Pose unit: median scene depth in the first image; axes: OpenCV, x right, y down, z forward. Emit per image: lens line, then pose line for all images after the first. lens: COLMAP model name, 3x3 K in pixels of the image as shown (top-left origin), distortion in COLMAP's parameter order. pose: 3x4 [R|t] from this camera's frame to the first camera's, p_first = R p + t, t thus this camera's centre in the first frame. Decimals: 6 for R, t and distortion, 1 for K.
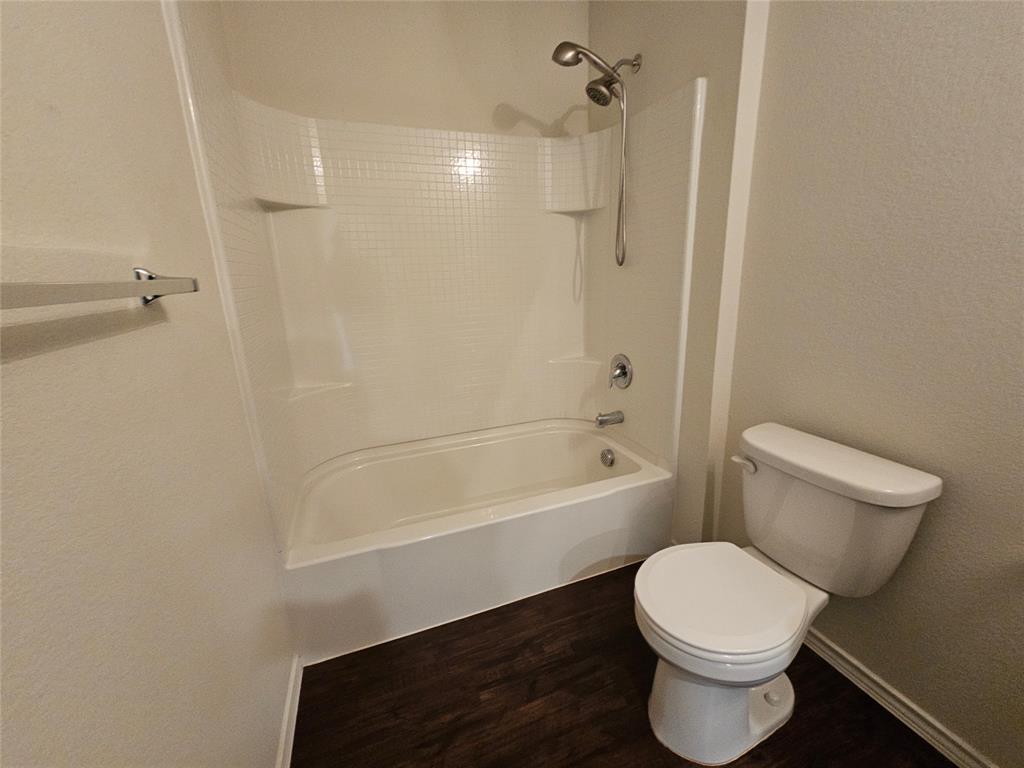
lens RADIAL K [[418.4, 0, 509.5], [0, 418.4, 384.4], [0, 0, 1]] dist [-0.000292, 0.000073]
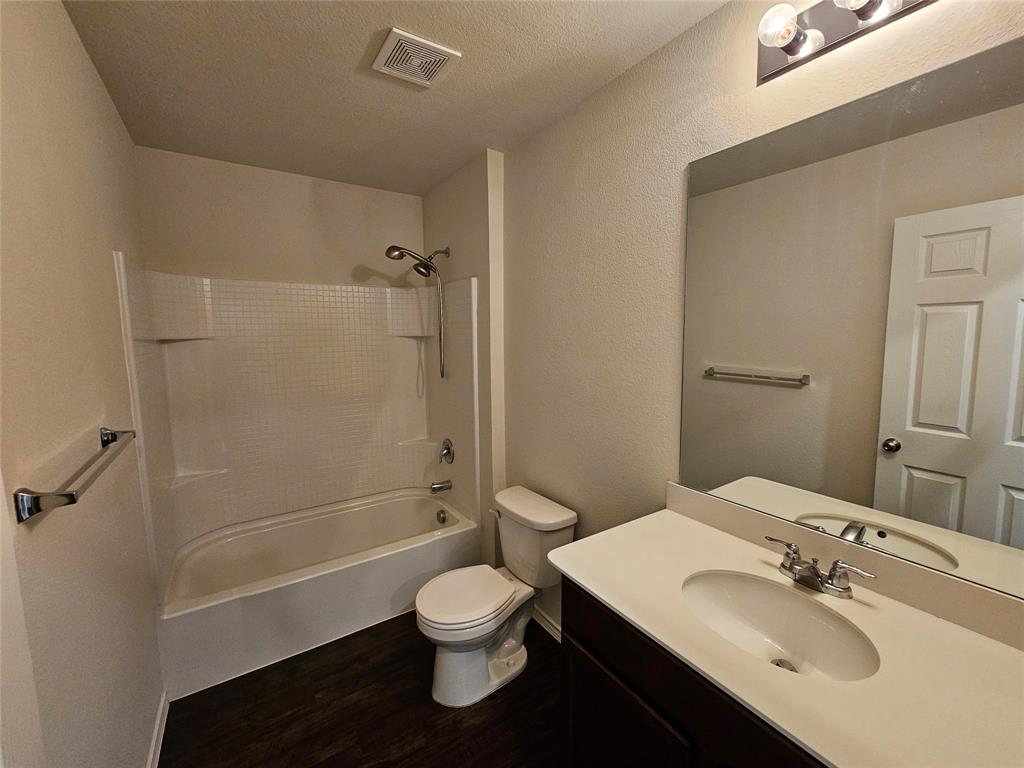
lens RADIAL K [[418.4, 0, 514.2], [0, 418.4, 382.9], [0, 0, 1]] dist [-0.000292, 0.000073]
pose [[0.973211, -0.001332, 0.229911, 0.170234], [0.035244, 0.989029, -0.143456, -0.050238], [-0.227198, 0.147716, 0.962581, -0.437341]]
